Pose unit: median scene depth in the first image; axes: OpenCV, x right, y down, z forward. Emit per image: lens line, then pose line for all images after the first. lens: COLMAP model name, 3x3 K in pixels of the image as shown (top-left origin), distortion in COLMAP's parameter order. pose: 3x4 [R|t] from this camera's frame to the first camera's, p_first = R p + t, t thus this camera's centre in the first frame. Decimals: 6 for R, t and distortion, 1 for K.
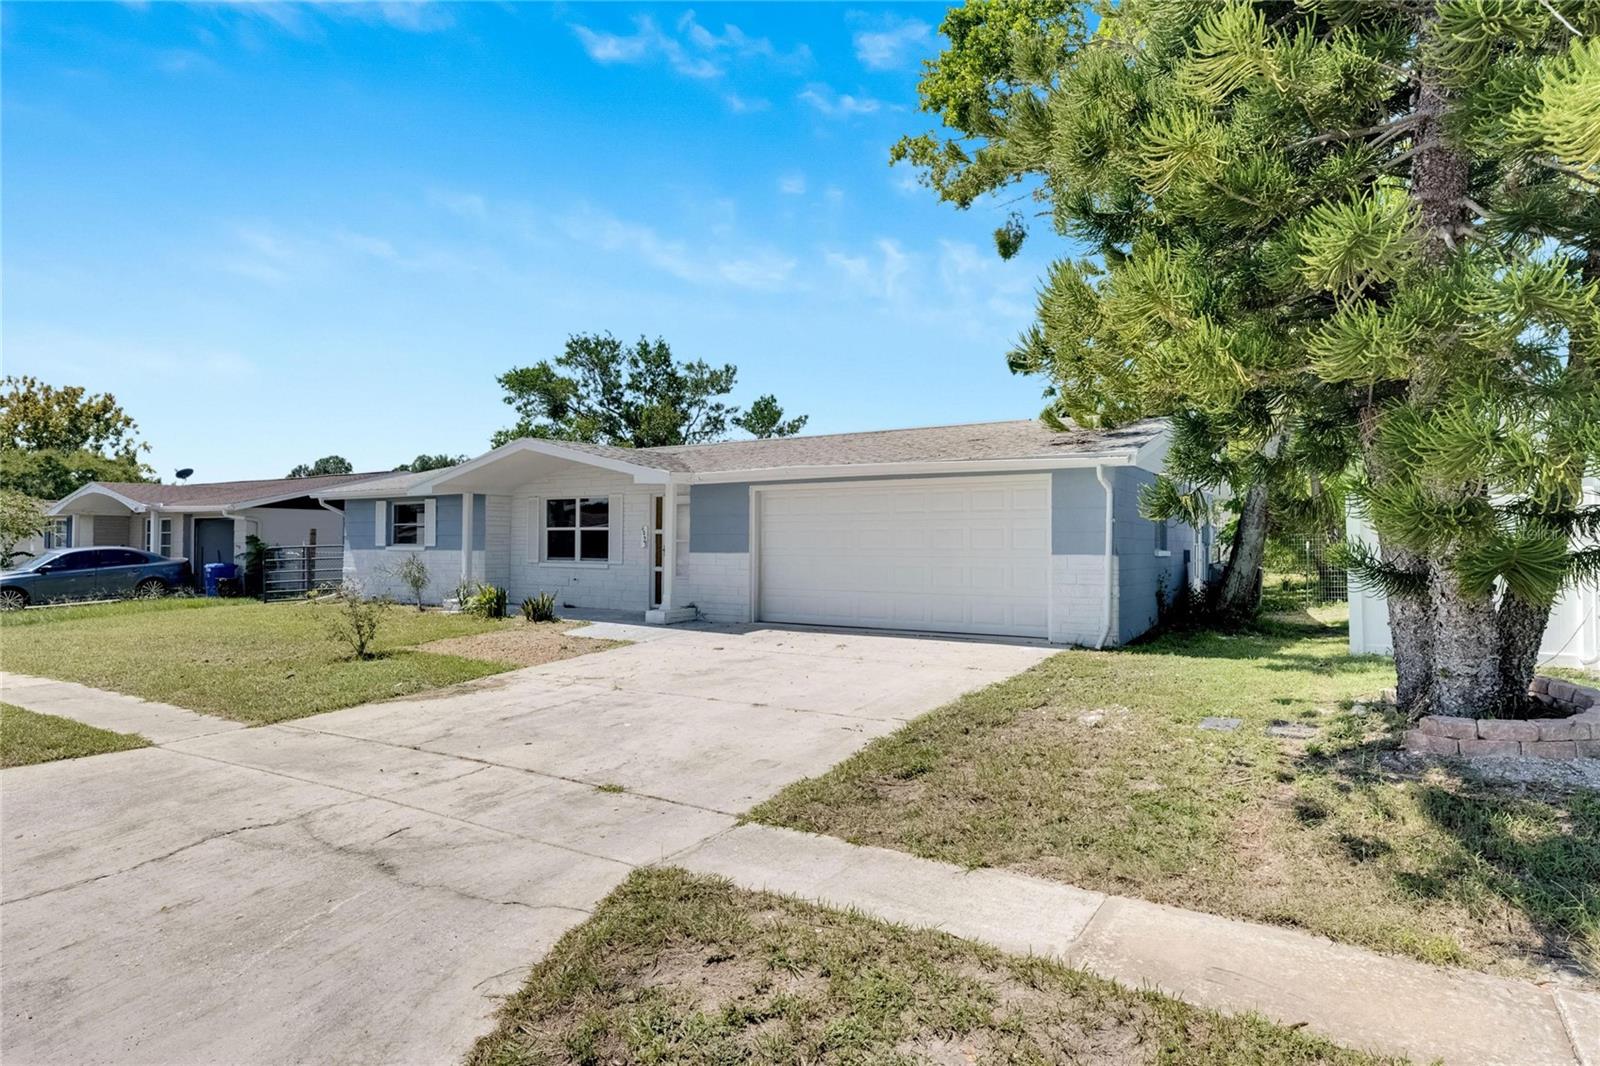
lens RADIAL K [[805.4, 0, 800.0], [0, 805.4, 533.0], [0, 0, 1]] dist [0.001606, -0.000569]
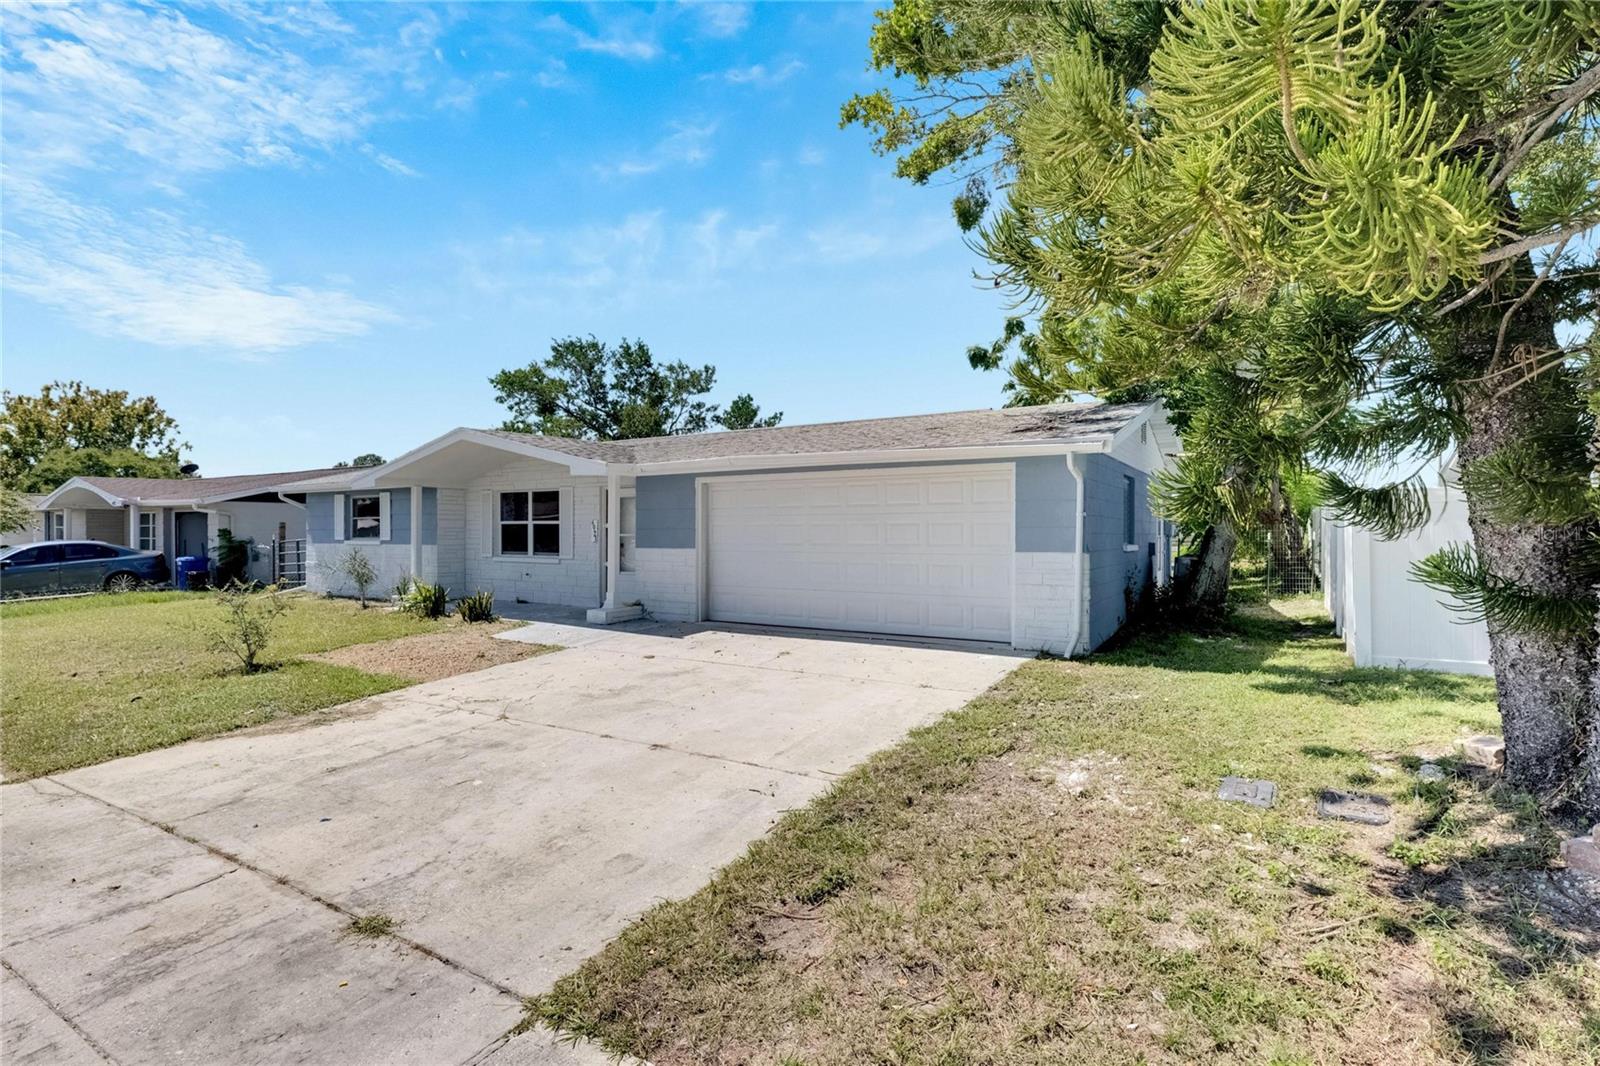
lens RADIAL K [[656.9, 0, 805.5], [0, 656.9, 532.7], [0, 0, 1]] dist [0.001616, -0.000006]
pose [[0.999965, -0.003269, 0.007733, 0.053438], [0.003109, 0.999782, 0.020670, -0.008355], [-0.007798, -0.020645, 0.999756, 0.198621]]
